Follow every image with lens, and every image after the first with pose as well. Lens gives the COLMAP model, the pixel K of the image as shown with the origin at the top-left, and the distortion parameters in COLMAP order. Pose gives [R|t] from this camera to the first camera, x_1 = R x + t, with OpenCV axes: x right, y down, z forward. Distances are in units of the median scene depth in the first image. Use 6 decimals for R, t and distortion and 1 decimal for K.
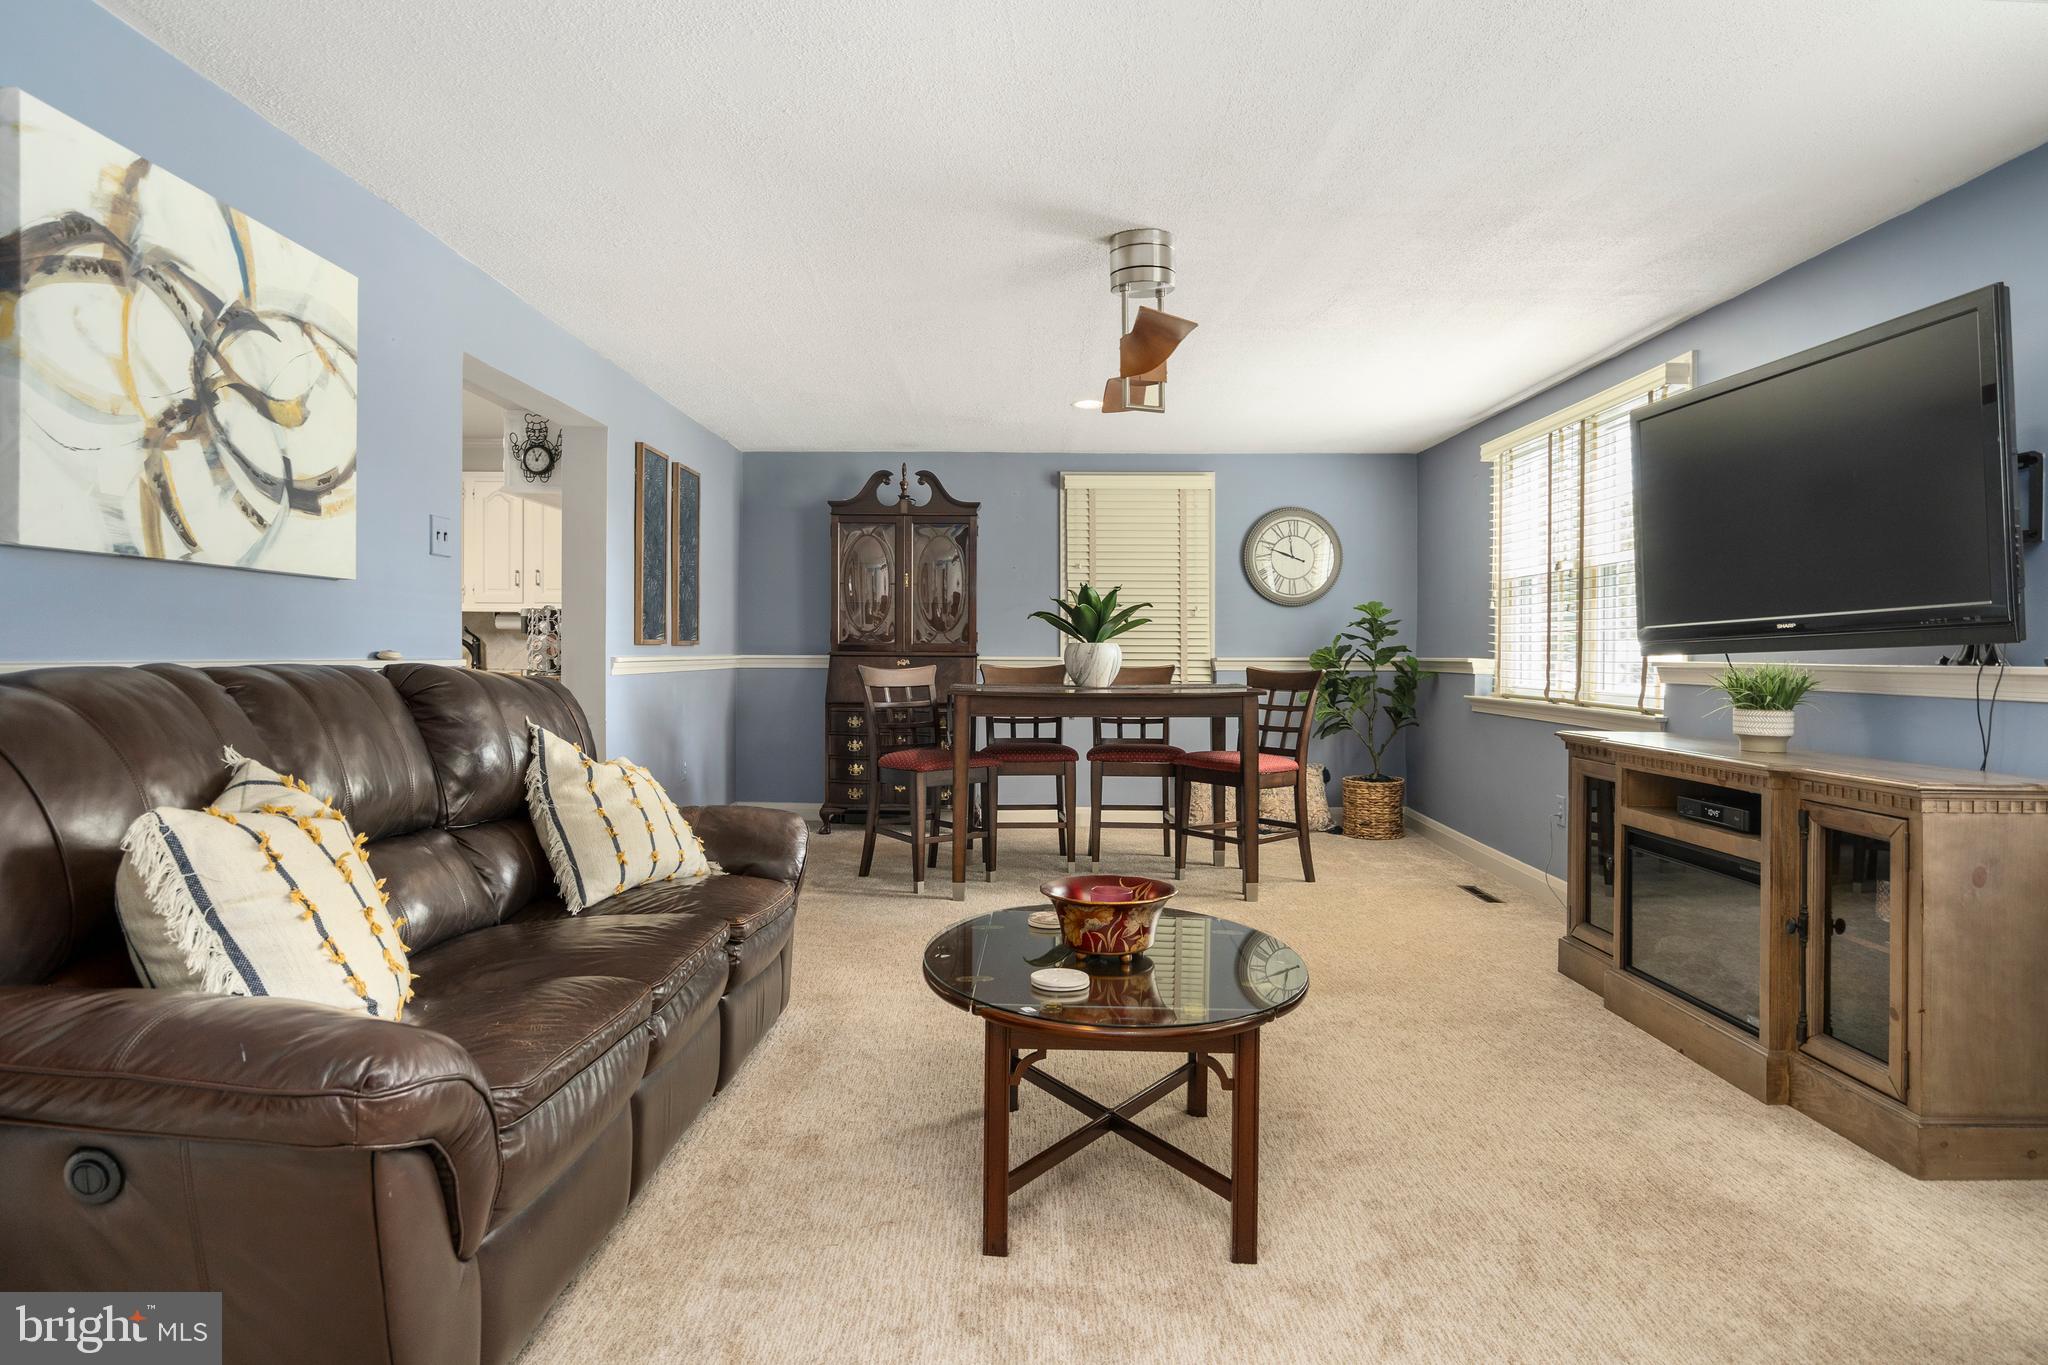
lens RADIAL K [[1213.6, 0, 1026.8], [0, 1213.6, 646.1], [0, 0, 1]] dist [0.001417, 0.001839]
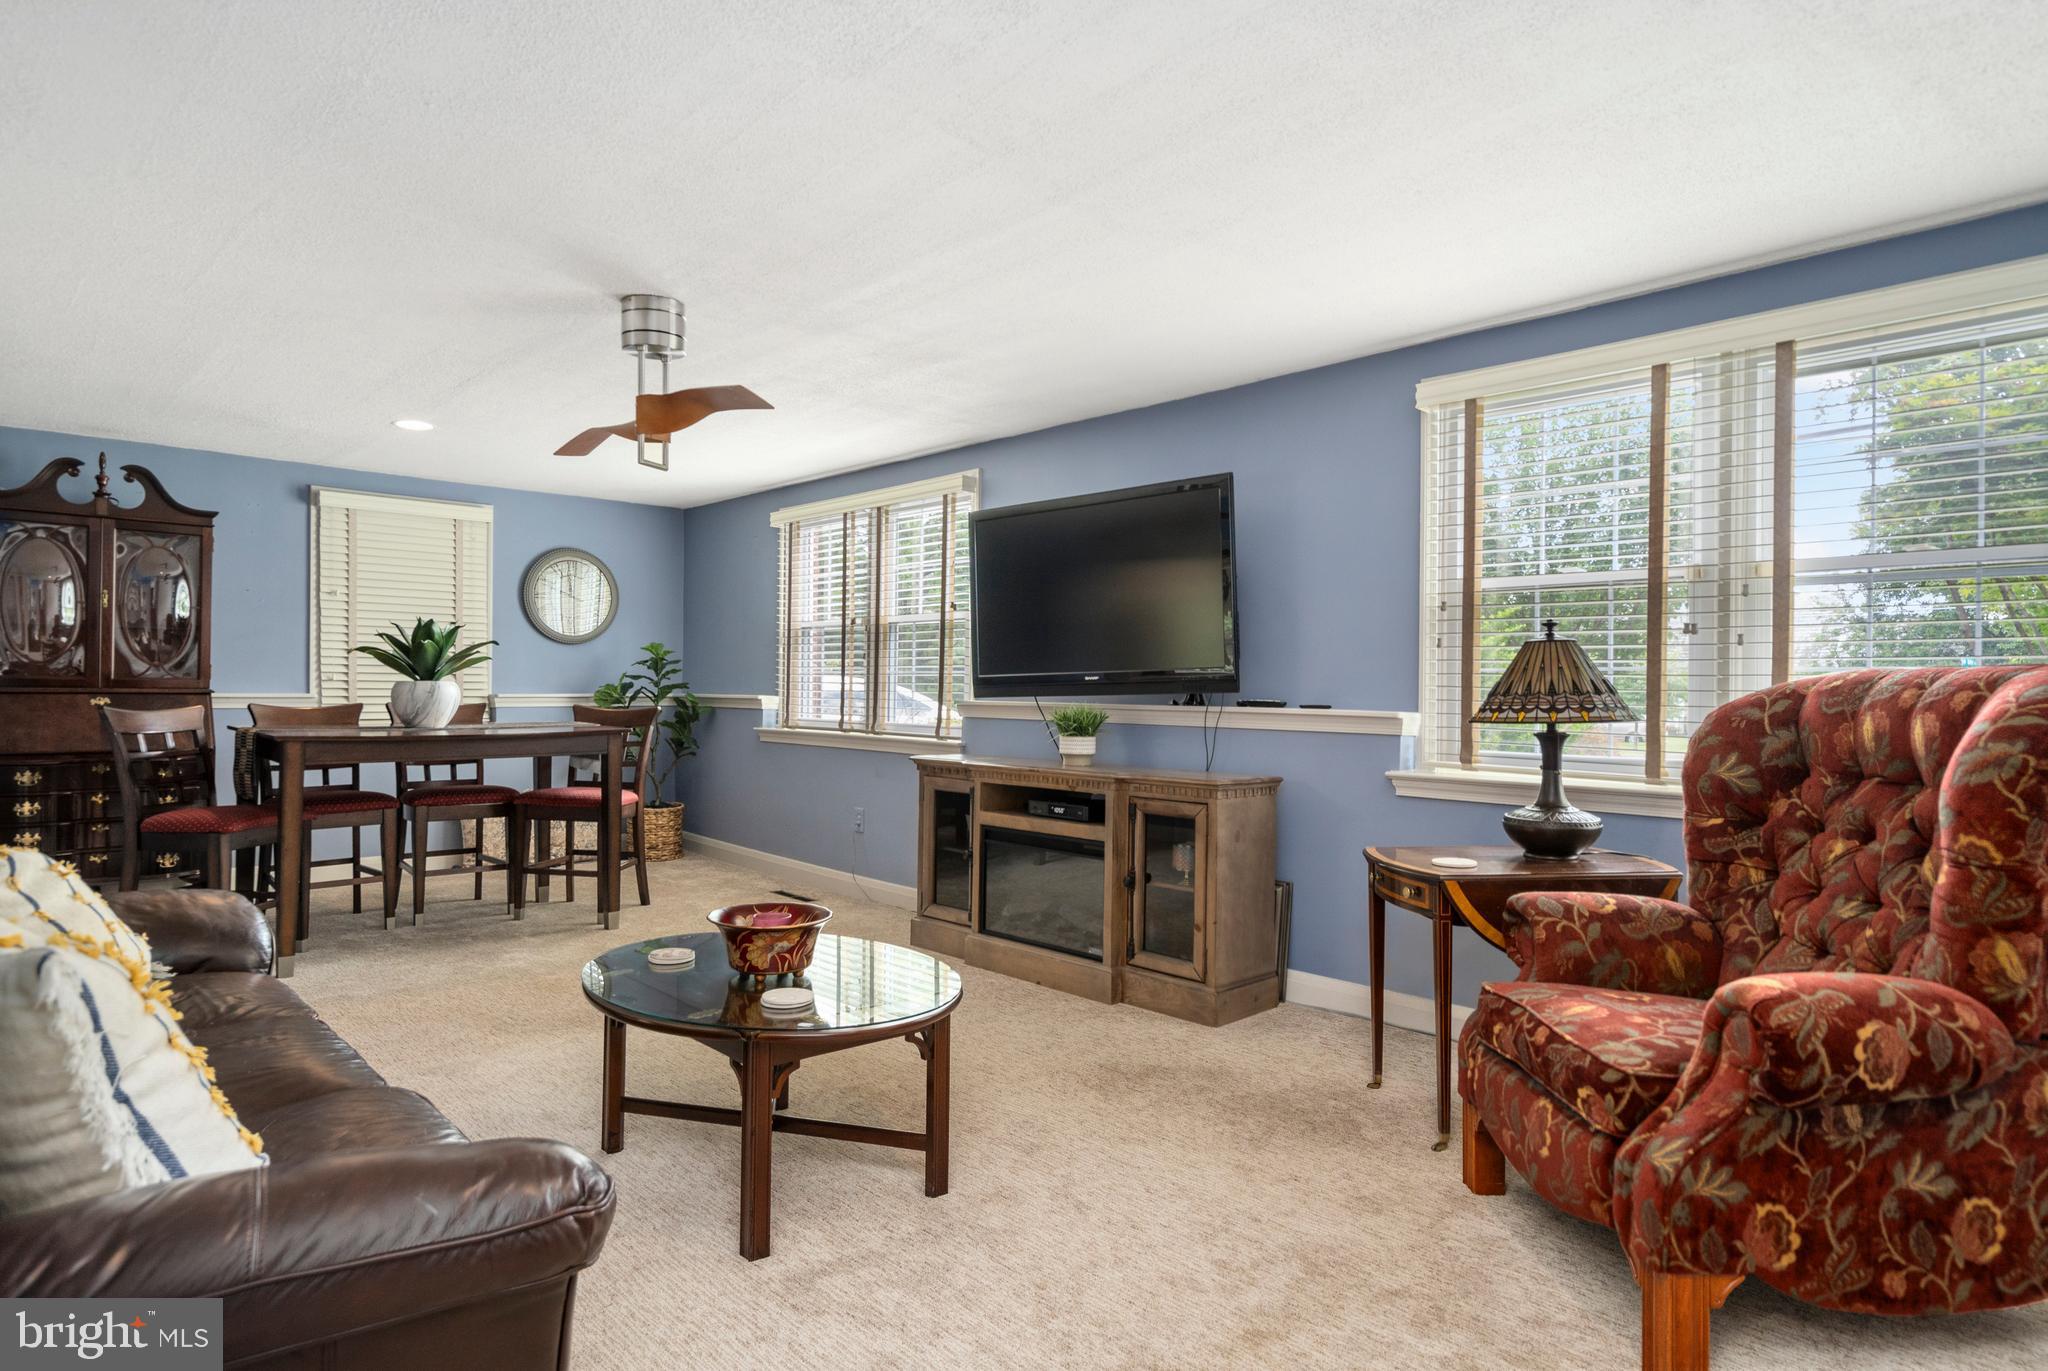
lens RADIAL K [[1147.2, 0, 1023.4], [0, 1147.2, 681.1], [0, 0, 1]] dist [0.001654, 0.000535]
pose [[0.724030, 0.006513, 0.689738, -0.414608], [-0.010170, 0.999948, 0.001233, -0.015322], [-0.689693, -0.007908, 0.724058, 0.067437]]
